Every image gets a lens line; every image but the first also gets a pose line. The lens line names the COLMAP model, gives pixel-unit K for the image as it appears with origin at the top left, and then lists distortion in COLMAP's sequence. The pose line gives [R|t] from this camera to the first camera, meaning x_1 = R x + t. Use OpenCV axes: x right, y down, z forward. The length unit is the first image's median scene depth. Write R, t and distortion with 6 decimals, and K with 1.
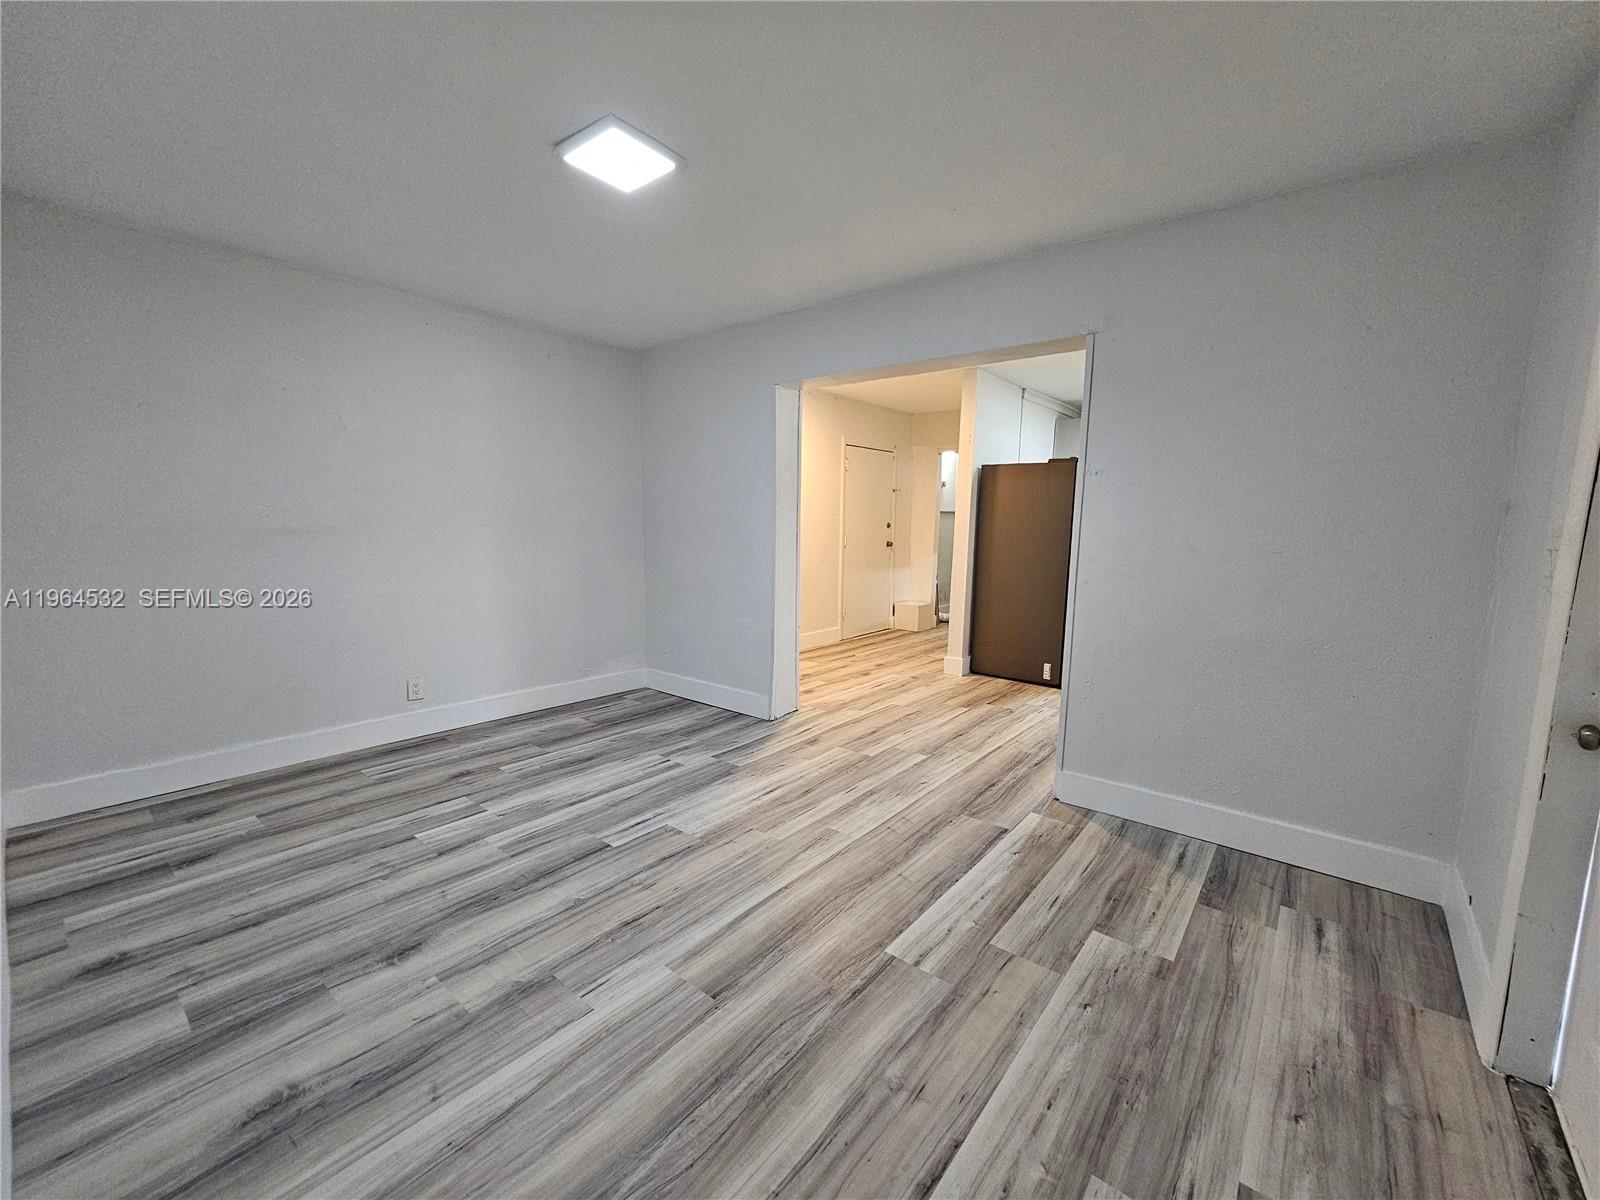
lens RADIAL K [[654.7, 0, 805.1], [0, 654.7, 600.4], [0, 0, 1]] dist [-0.003308, 0.002191]
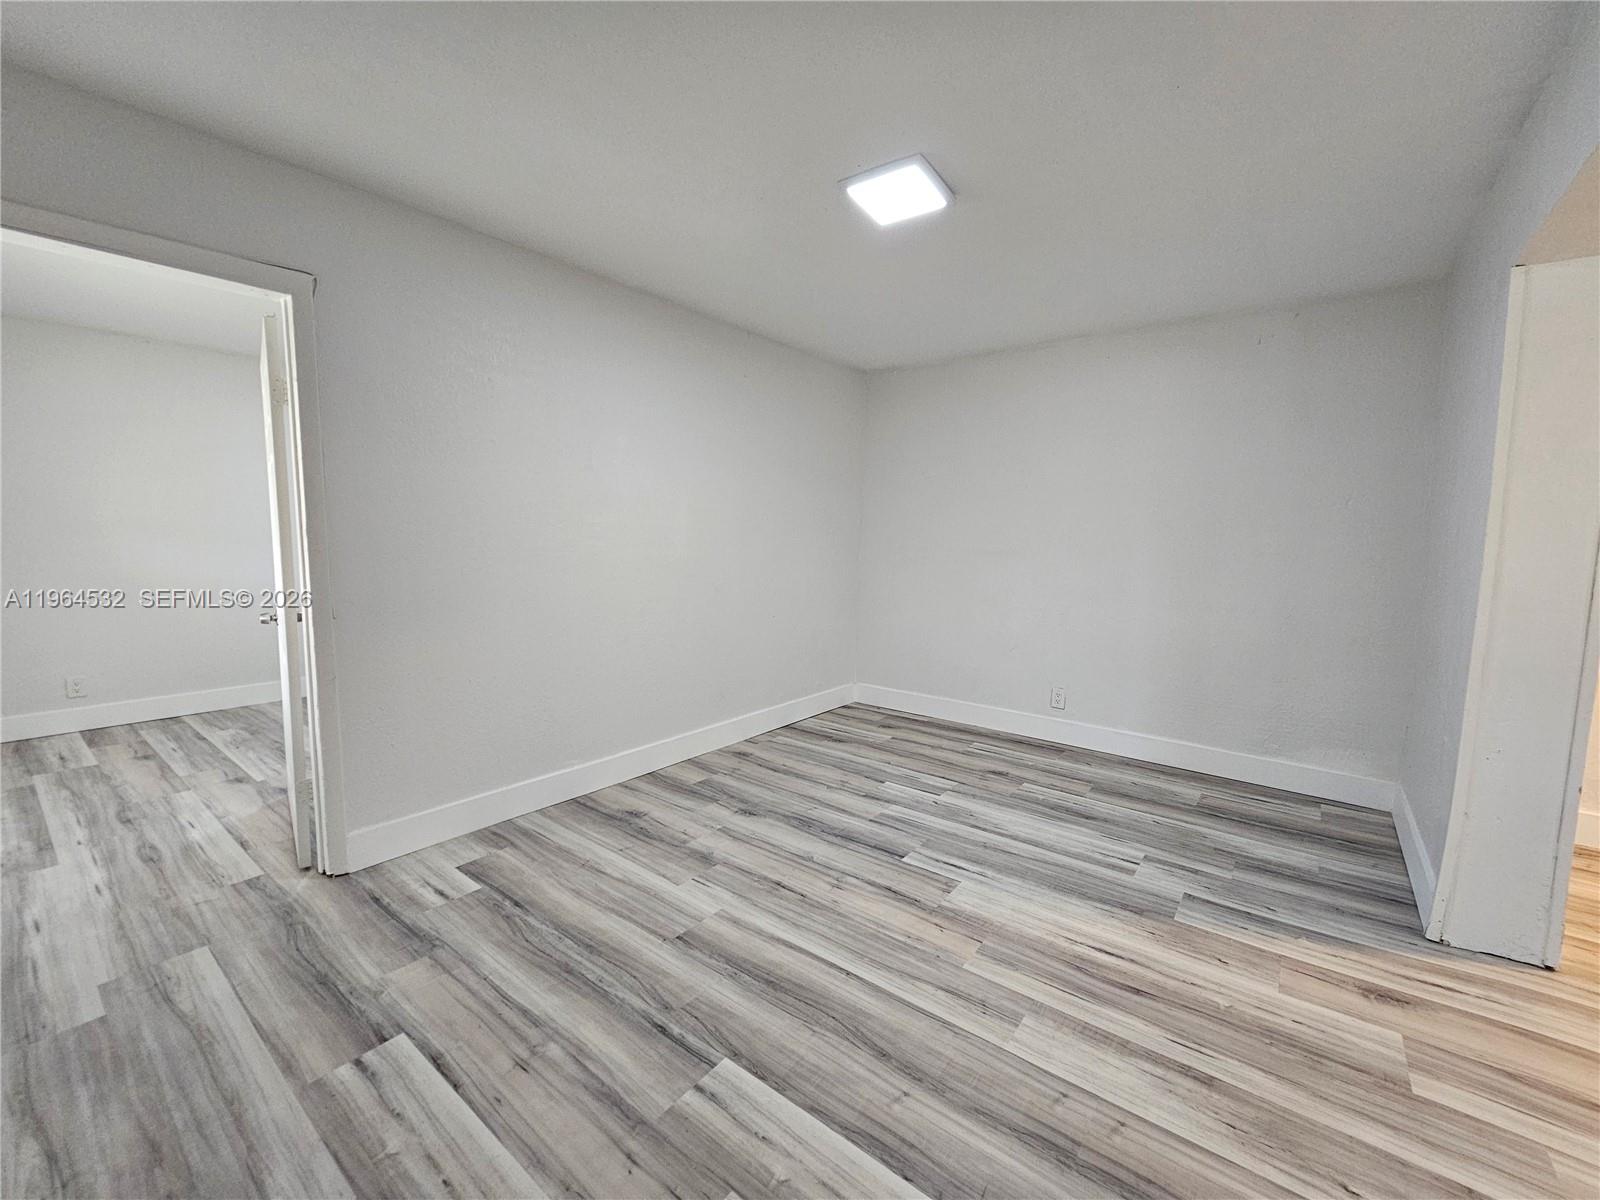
lens RADIAL K [[654.7, 0, 806.9], [0, 654.7, 588.1], [0, 0, 1]] dist [-0.003308, 0.002191]
pose [[0.026372, 0.065948, -0.997475, 0.522726], [-0.138101, 0.988494, 0.061703, -0.062524], [0.990067, 0.136125, 0.035176, 0.576931]]
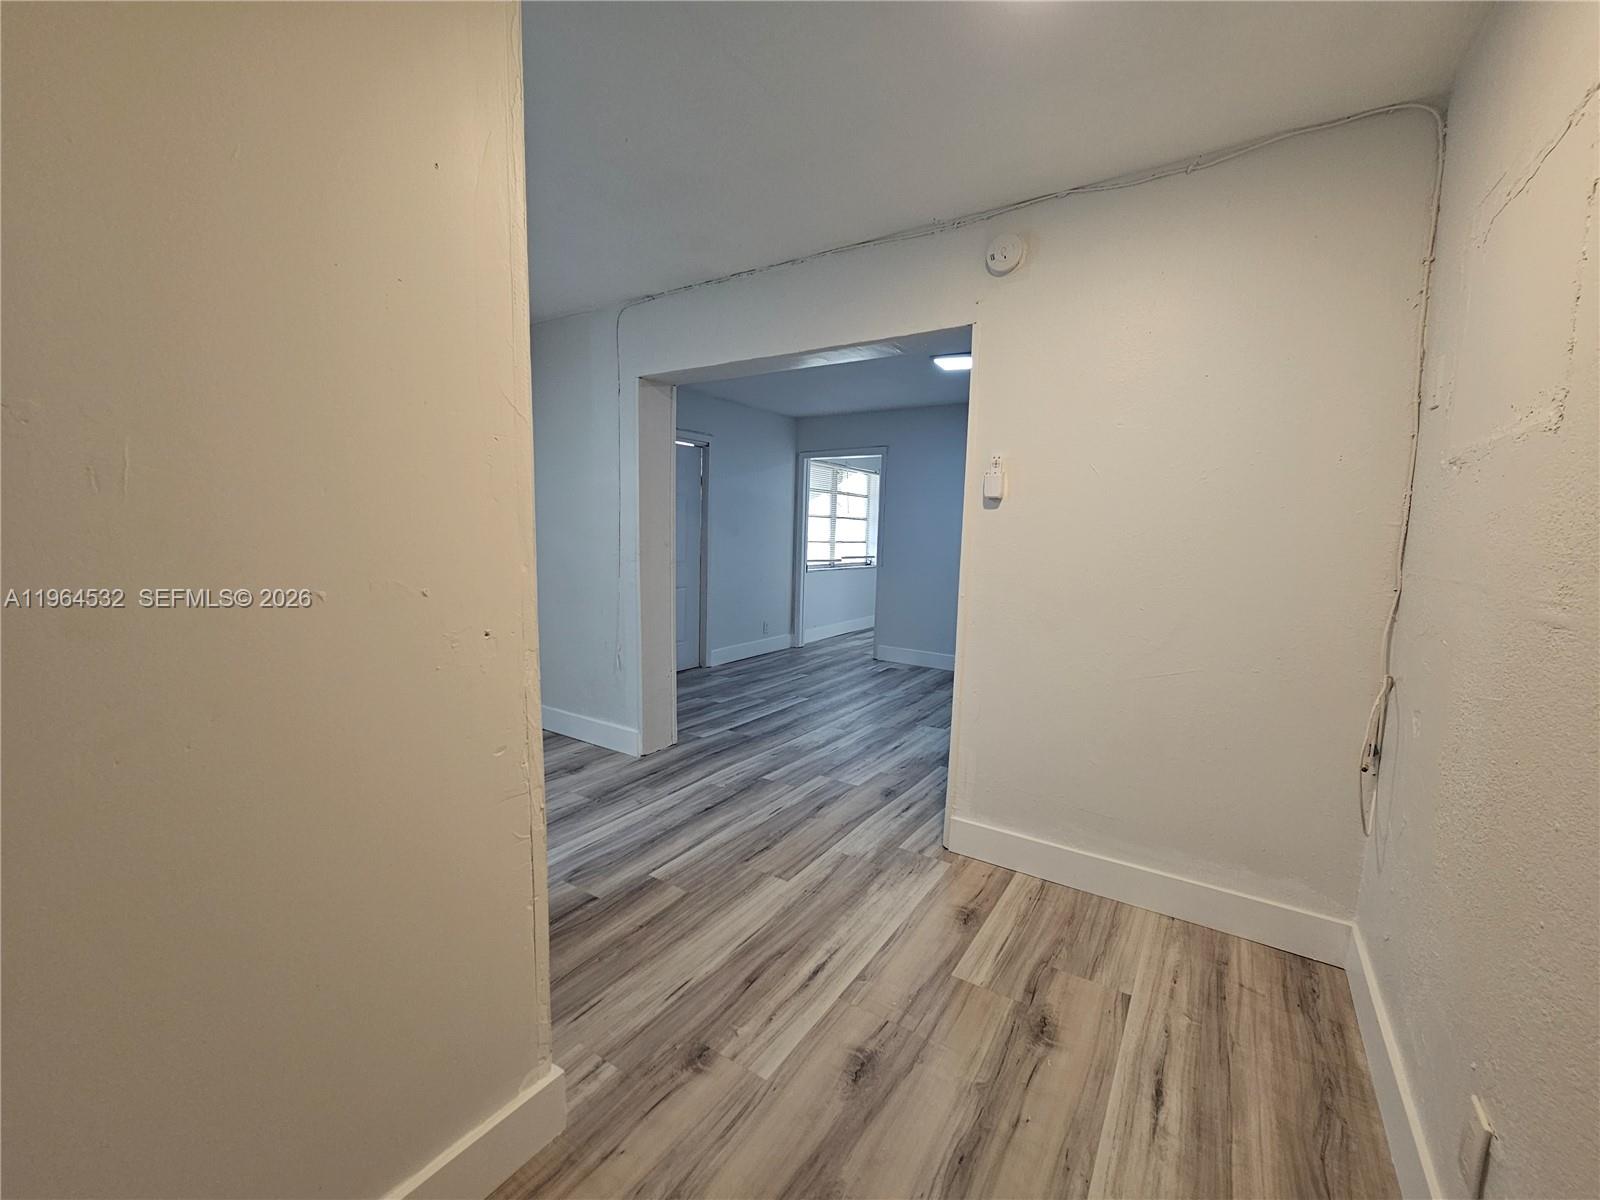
lens RADIAL K [[654.7, 0, 803.8], [0, 654.7, 598.4], [0, 0, 1]] dist [-0.003308, 0.002191]
pose [[-0.993879, -0.029386, -0.106492, 0.249459], [-0.053036, 0.972540, 0.226613, -0.250048], [0.096909, 0.230873, -0.968146, 1.978316]]
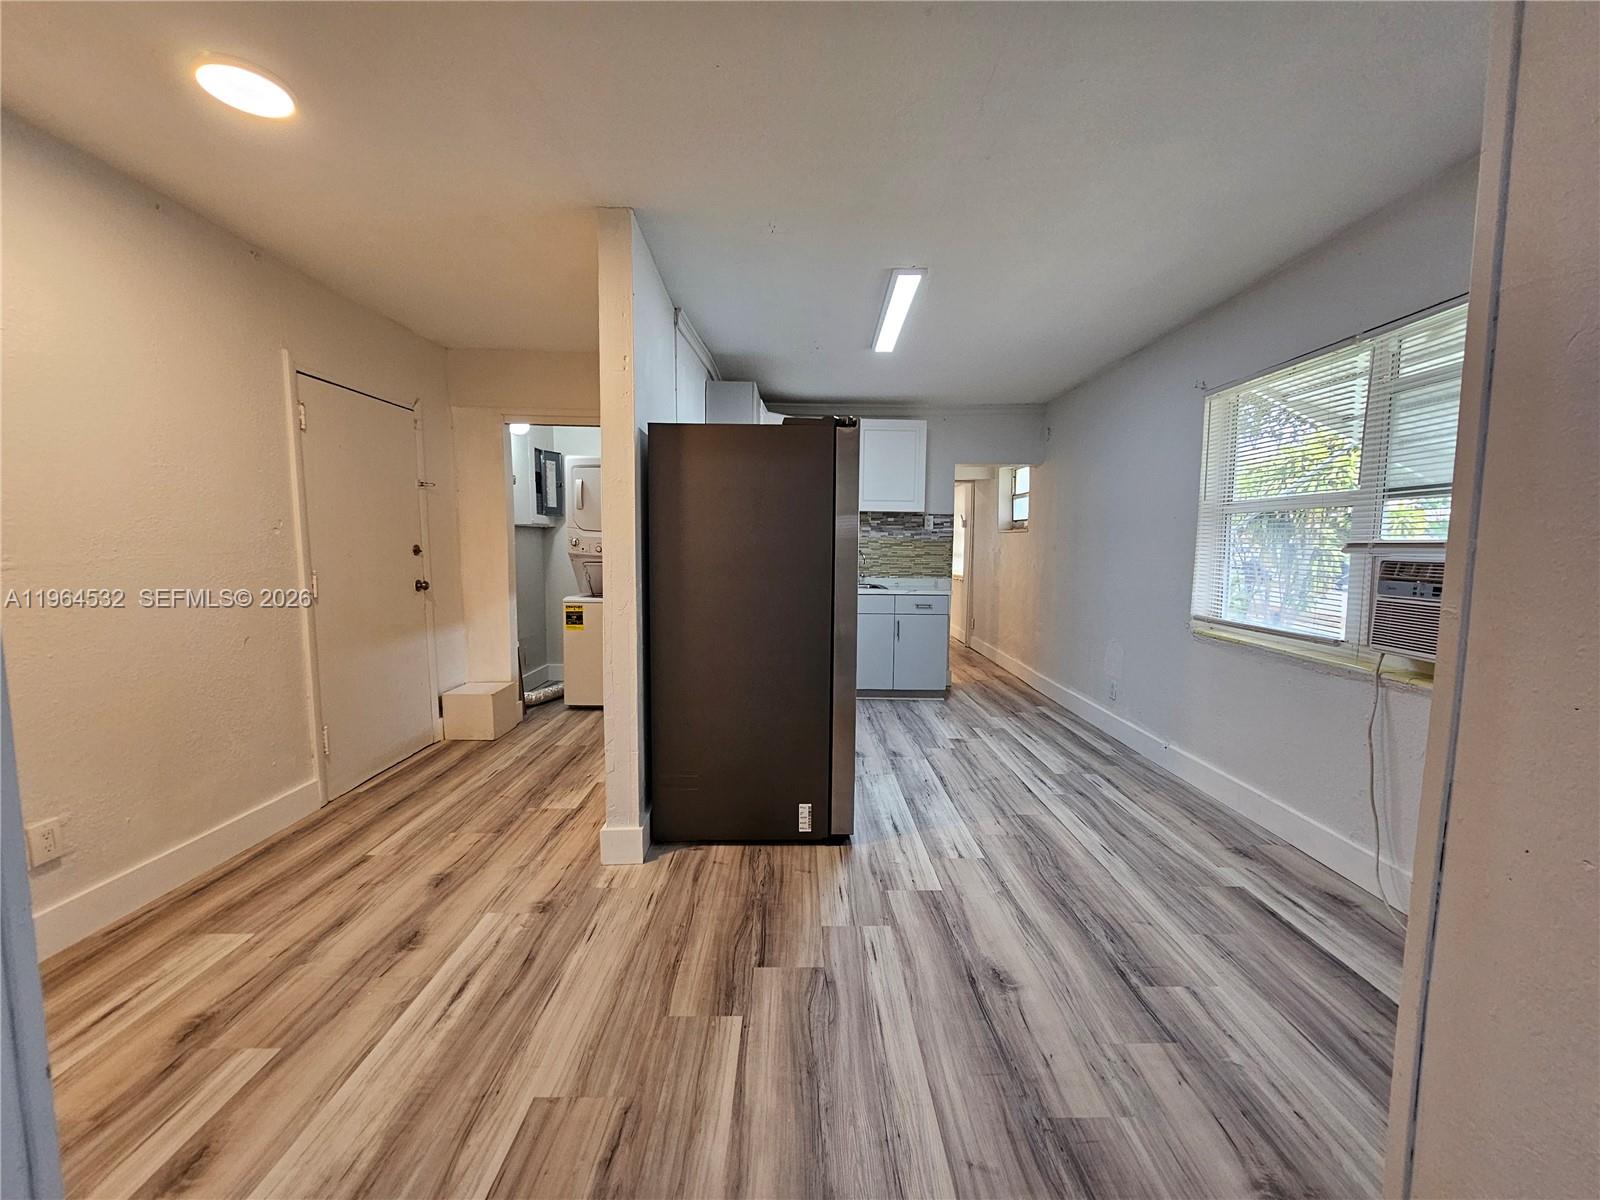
lens RADIAL K [[654.7, 0, 807.2], [0, 654.7, 603.4], [0, 0, 1]] dist [-0.003308, 0.002191]
pose [[0.766402, -0.073312, 0.638164, 0.065343], [0.089311, 0.995978, 0.007160, -0.106195], [-0.636123, 0.051508, 0.769867, 0.879170]]
